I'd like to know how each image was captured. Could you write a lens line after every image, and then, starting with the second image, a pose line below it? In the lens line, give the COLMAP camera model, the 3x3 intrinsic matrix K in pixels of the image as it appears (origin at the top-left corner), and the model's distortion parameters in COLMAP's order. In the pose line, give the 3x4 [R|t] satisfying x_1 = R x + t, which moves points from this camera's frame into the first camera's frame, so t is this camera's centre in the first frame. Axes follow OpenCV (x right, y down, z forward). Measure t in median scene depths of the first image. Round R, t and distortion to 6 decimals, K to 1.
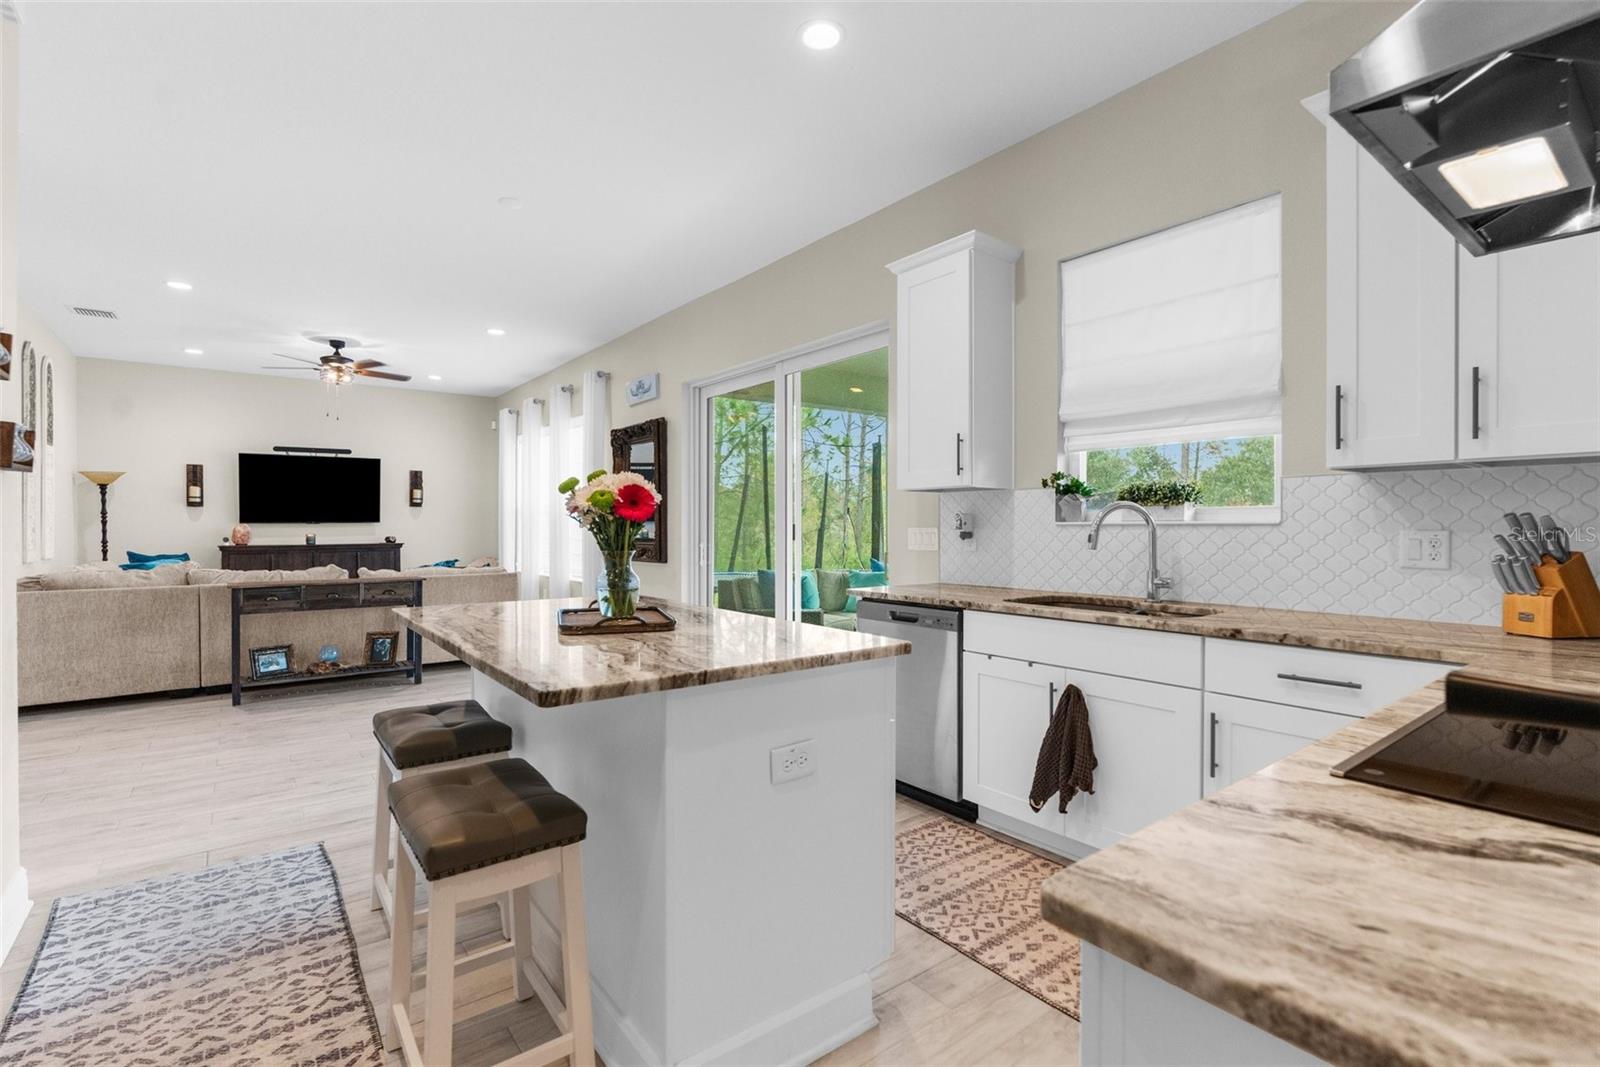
lens RADIAL K [[732.8, 0, 801.4], [0, 732.8, 534.1], [0, 0, 1]] dist [-0.010487, 0.003821]
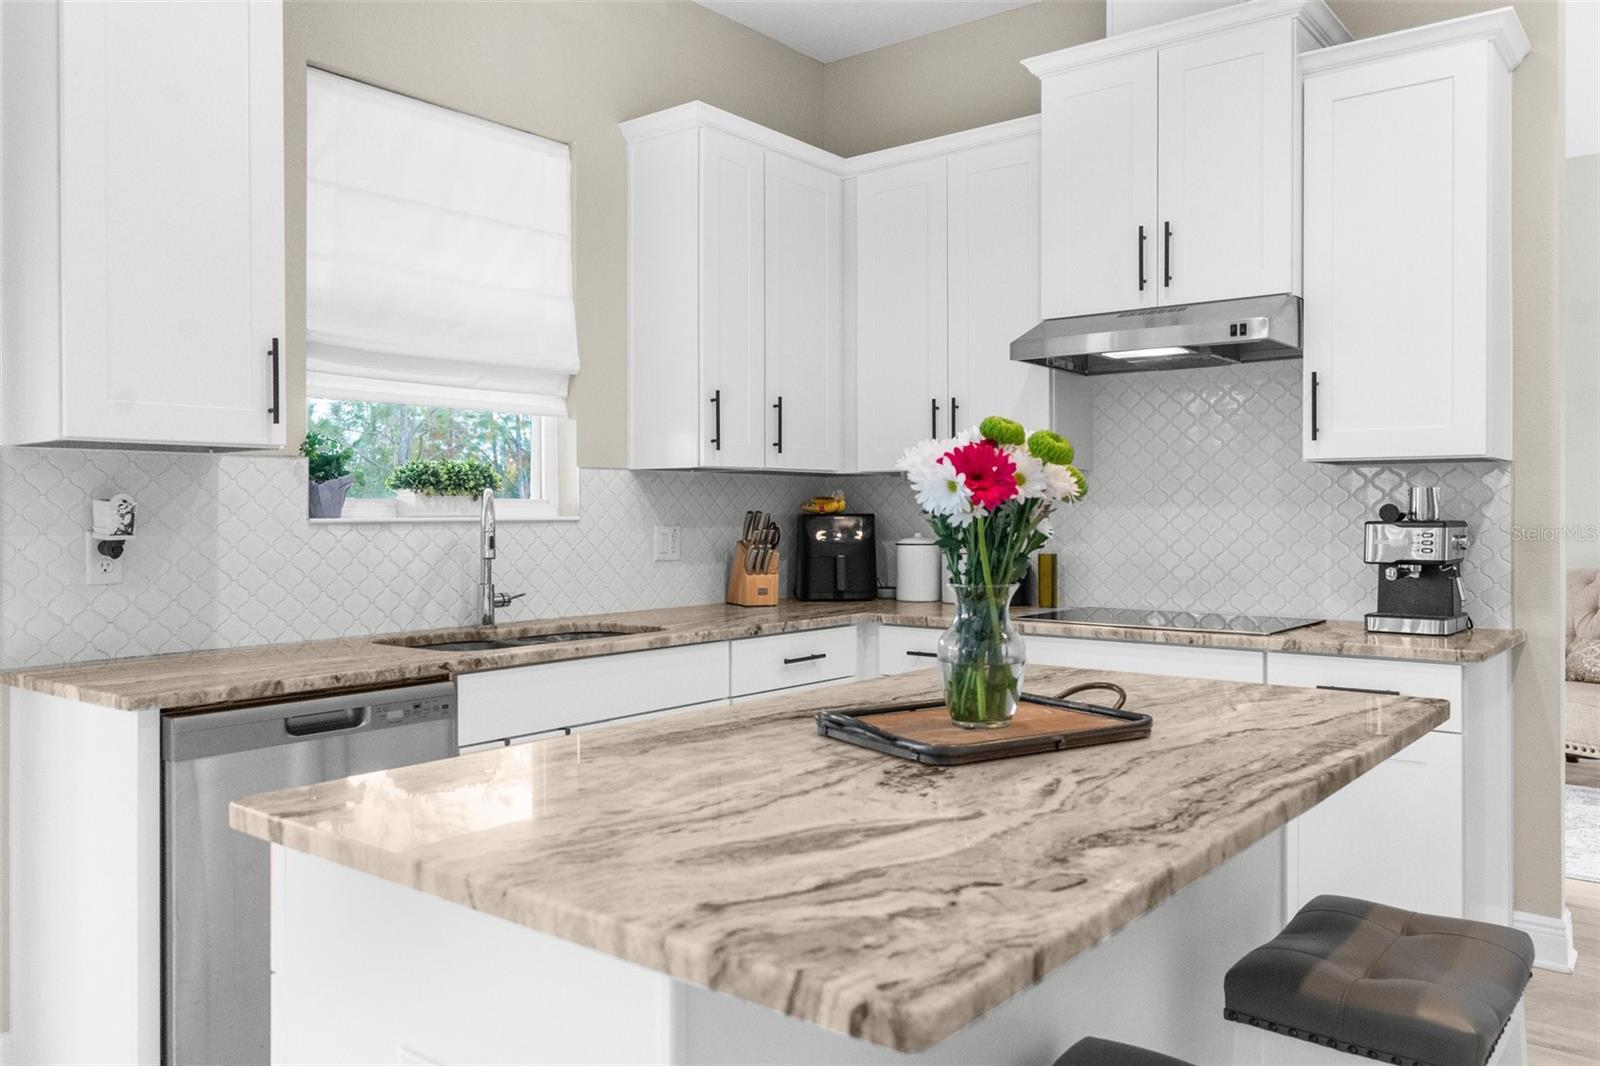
lens RADIAL K [[1212.8, 0, 799.5], [0, 1212.8, 518.6], [0, 0, 1]] dist [-0.007076, 0.000342]
pose [[-0.241310, -0.004184, 0.970439, -0.941846], [0.011841, 0.999904, 0.007256, -0.026016], [-0.970376, 0.013242, -0.241237, 1.224364]]
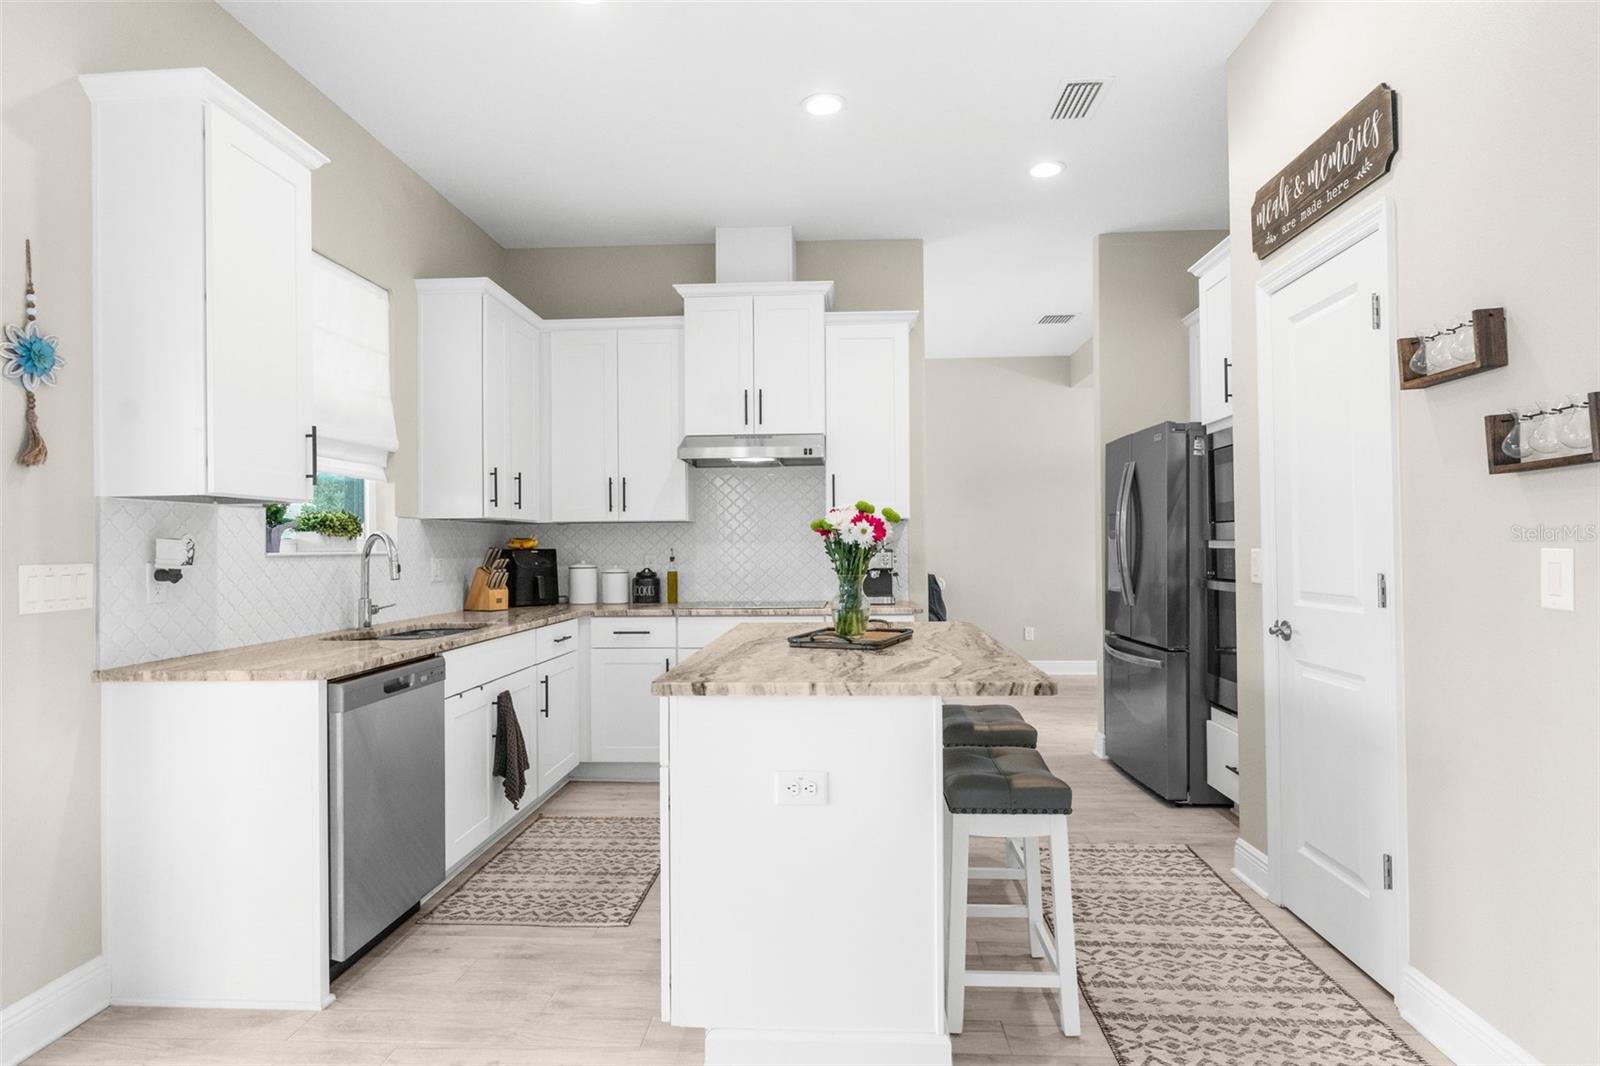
lens RADIAL K [[901.3, 0, 800.0], [0, 901.3, 540.4], [0, 0, 1]] dist [0.005631, -0.000017]
pose [[-0.756254, 0.012488, 0.654159, -1.010200], [0.016211, 0.999869, -0.000347, -0.028120], [-0.654077, 0.010342, -0.756357, 1.934113]]
